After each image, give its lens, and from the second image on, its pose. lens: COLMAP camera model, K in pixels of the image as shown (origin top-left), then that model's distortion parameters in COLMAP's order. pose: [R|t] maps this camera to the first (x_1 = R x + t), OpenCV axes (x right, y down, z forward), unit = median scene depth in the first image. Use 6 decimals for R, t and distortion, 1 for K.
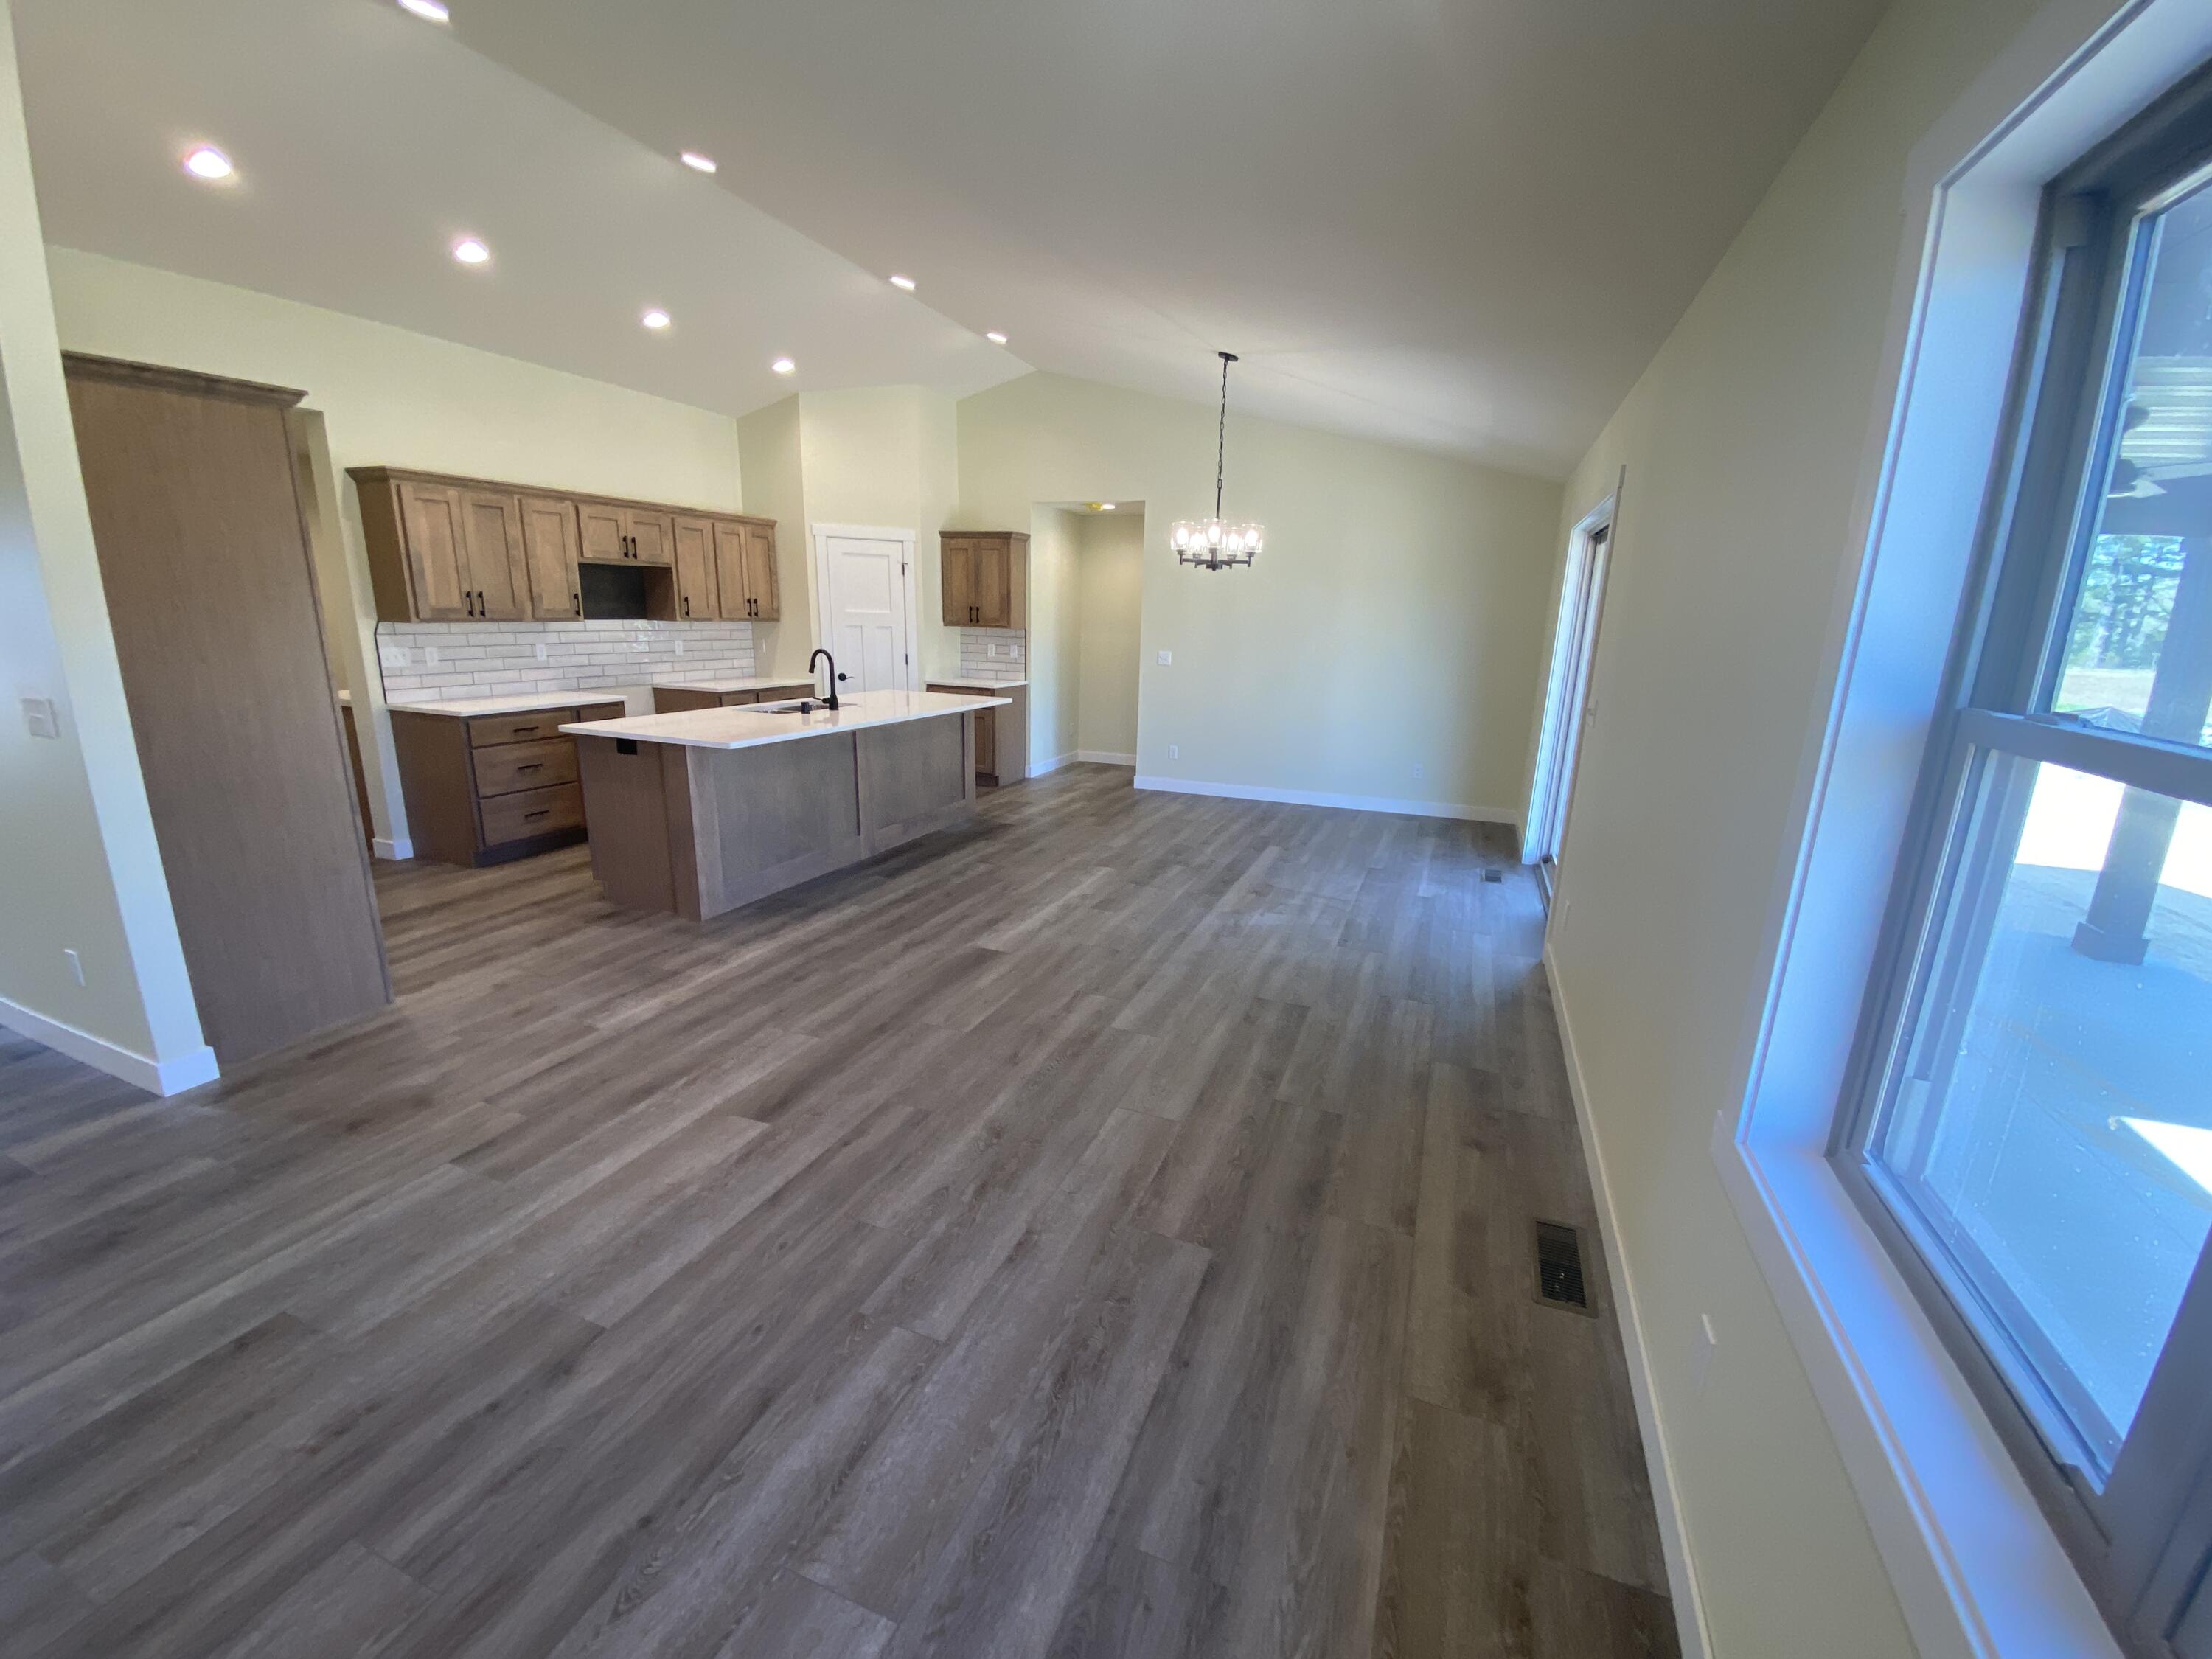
lens RADIAL K [[886.5, 0, 1107.5], [0, 886.5, 837.0], [0, 0, 1]] dist [0.037778, -0.040753]
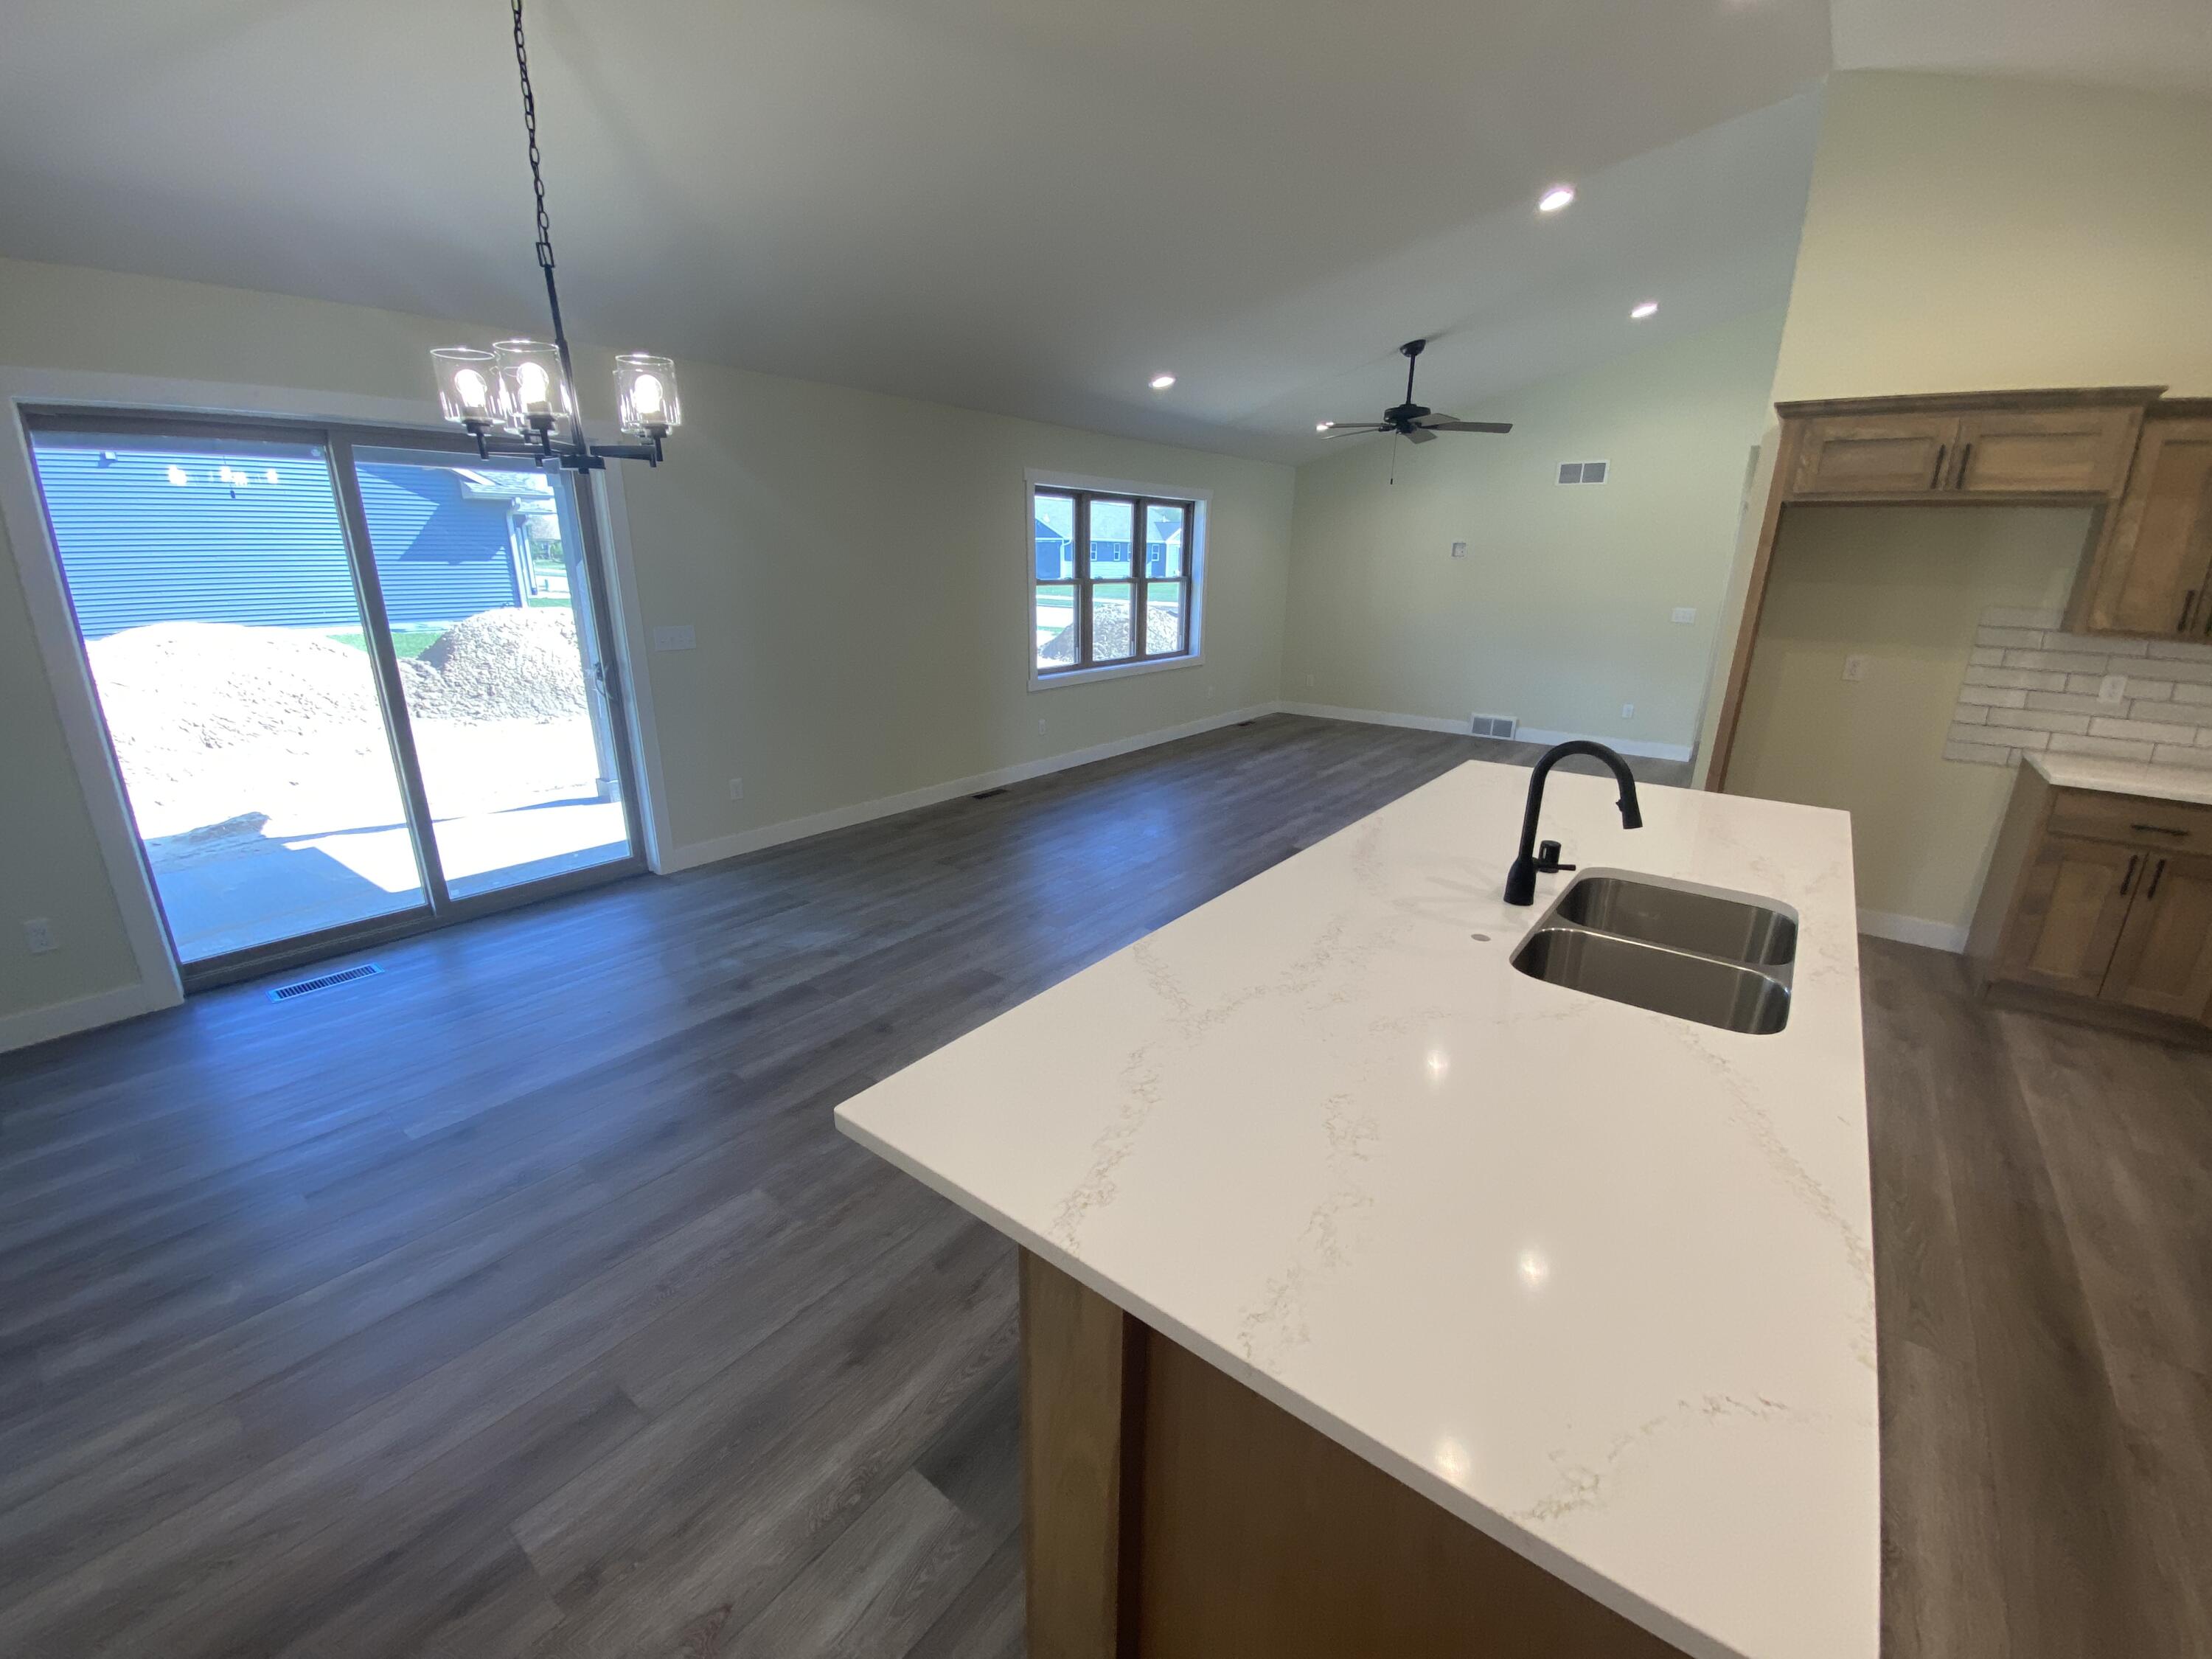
lens RADIAL K [[892.2, 0, 1104.5], [0, 892.2, 836.0], [0, 0, 1]] dist [0.022366, -0.021674]
pose [[-0.958223, -0.120354, 0.259466, -0.284646], [0.034749, 0.851454, 0.523277, -0.419024], [-0.283902, 0.510432, -0.811701, 1.556862]]
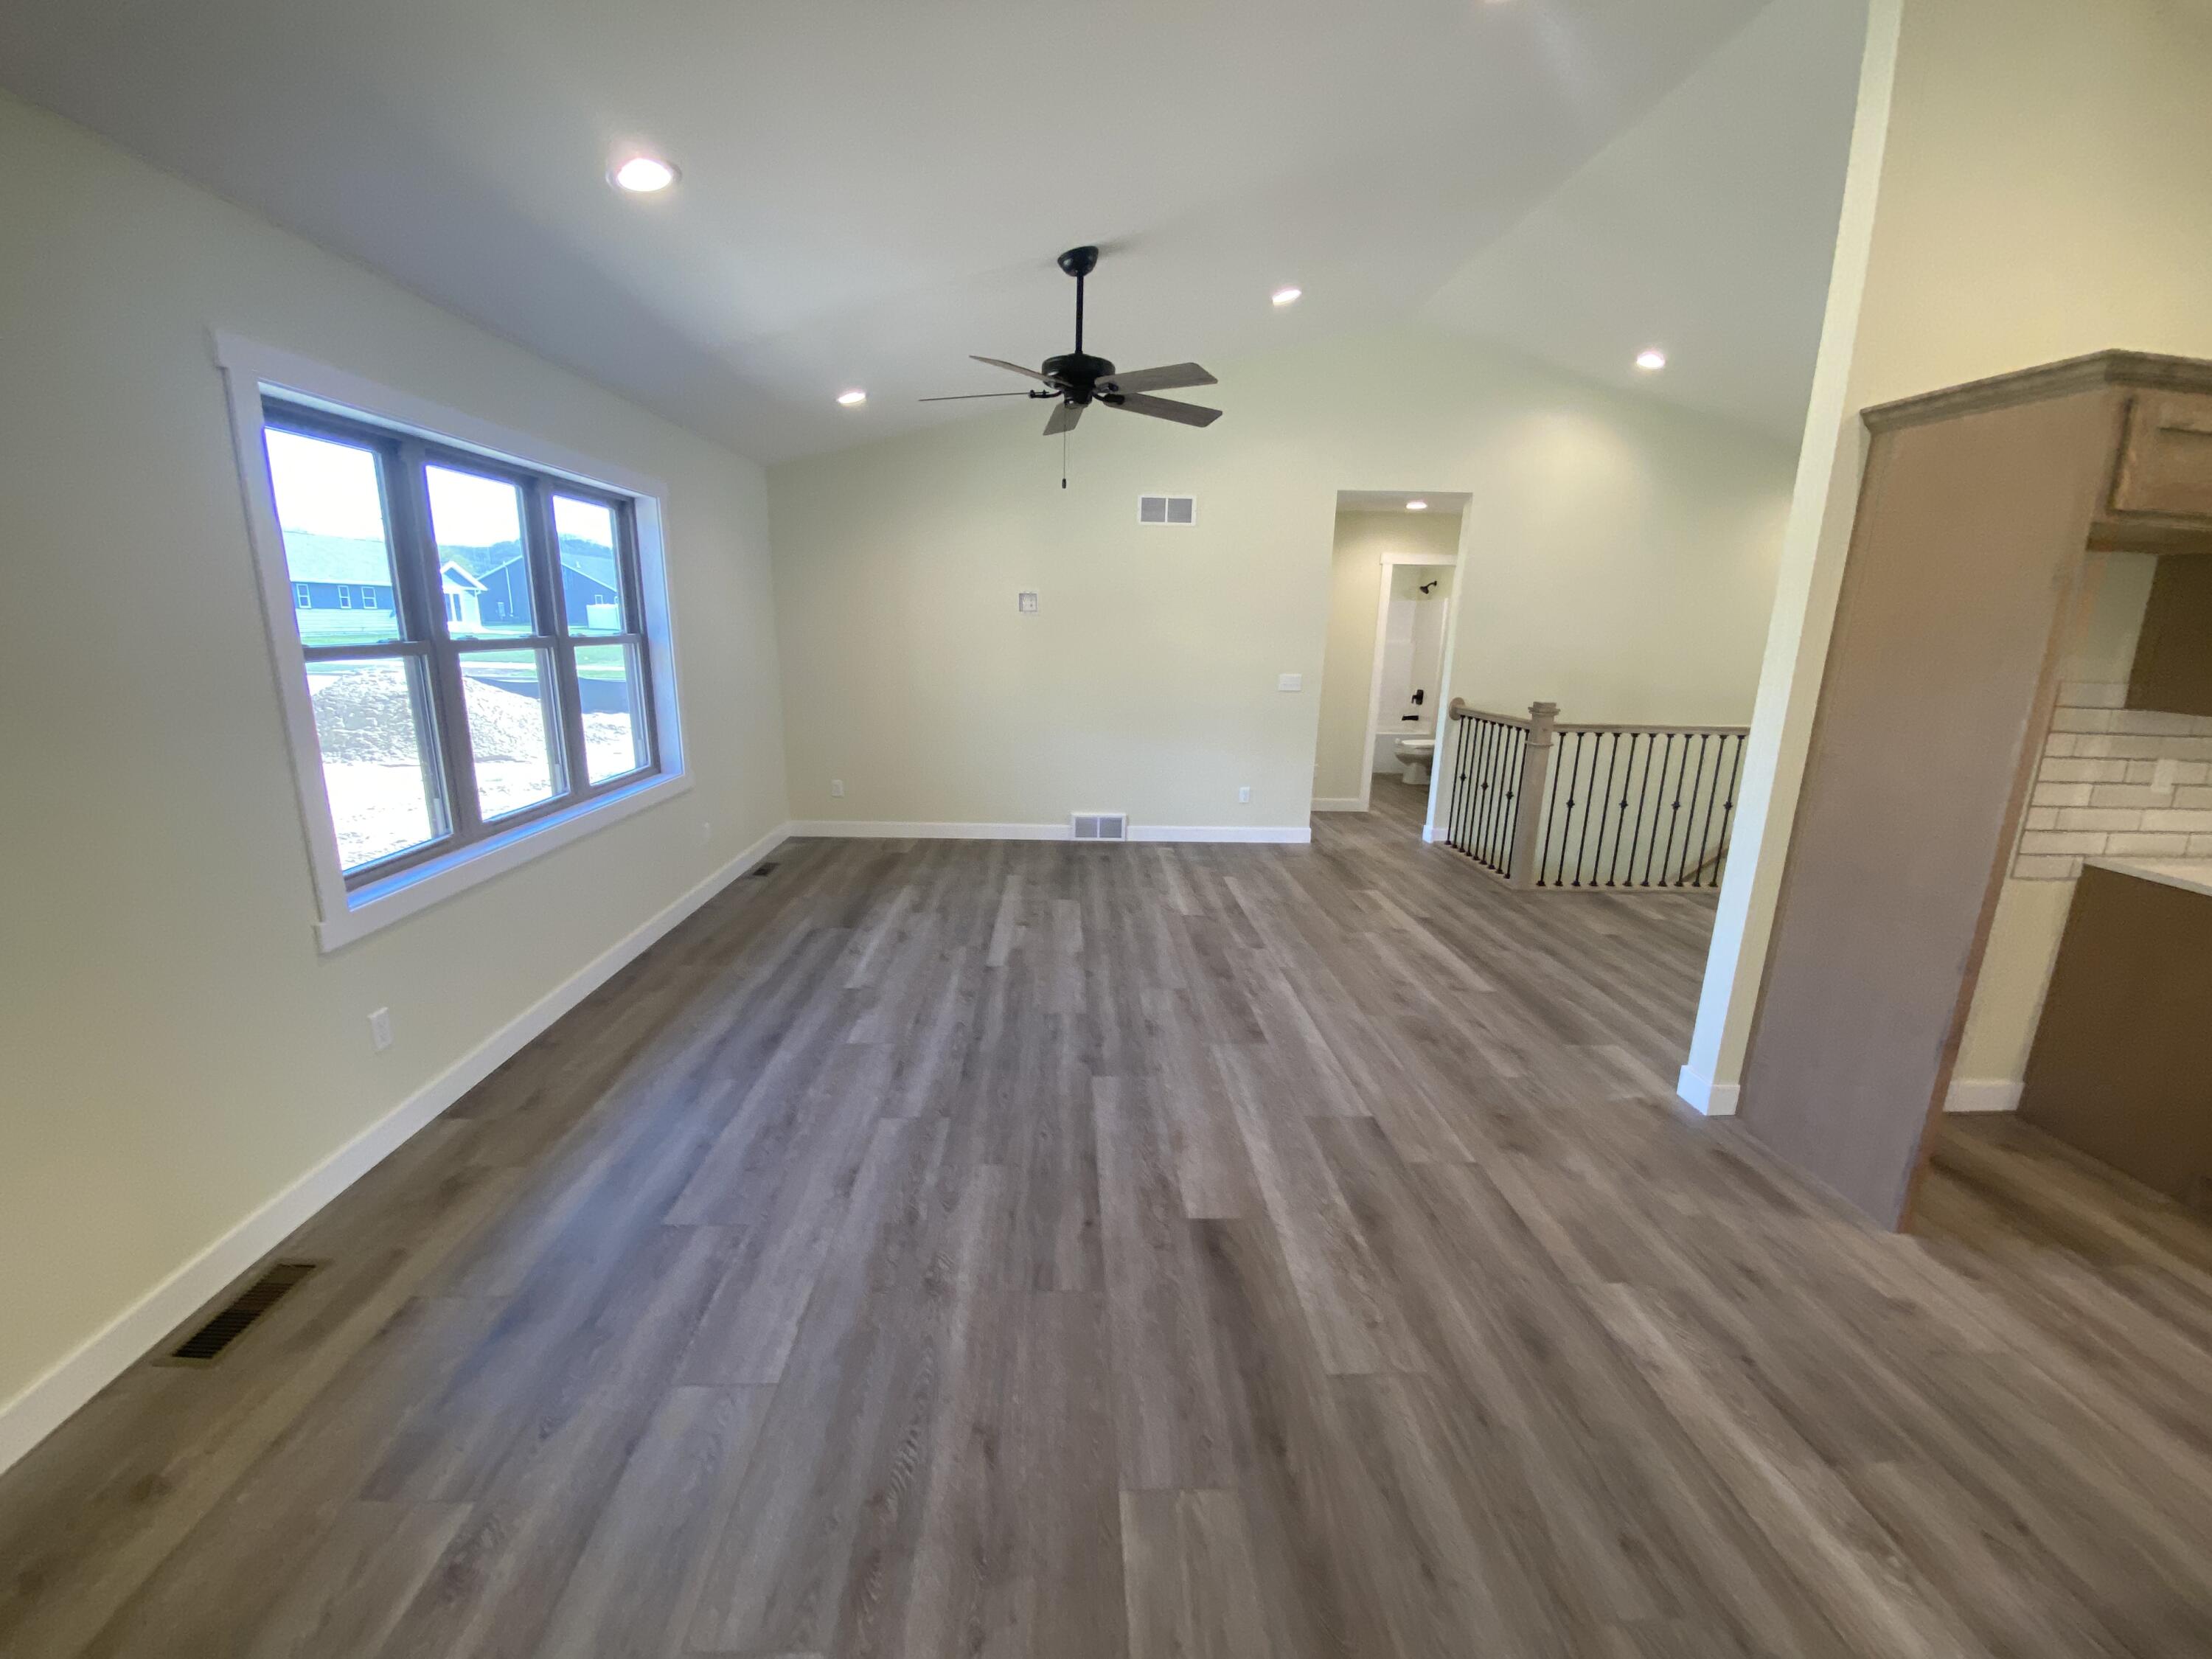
lens RADIAL K [[892.2, 0, 1104.5], [0, 892.2, 836.0], [0, 0, 1]] dist [0.022366, -0.021674]
pose [[-0.912004, 0.049417, -0.407193, 0.023865], [-0.145468, 0.889224, 0.433727, -0.226867], [0.383519, 0.454795, -0.803788, 0.882332]]
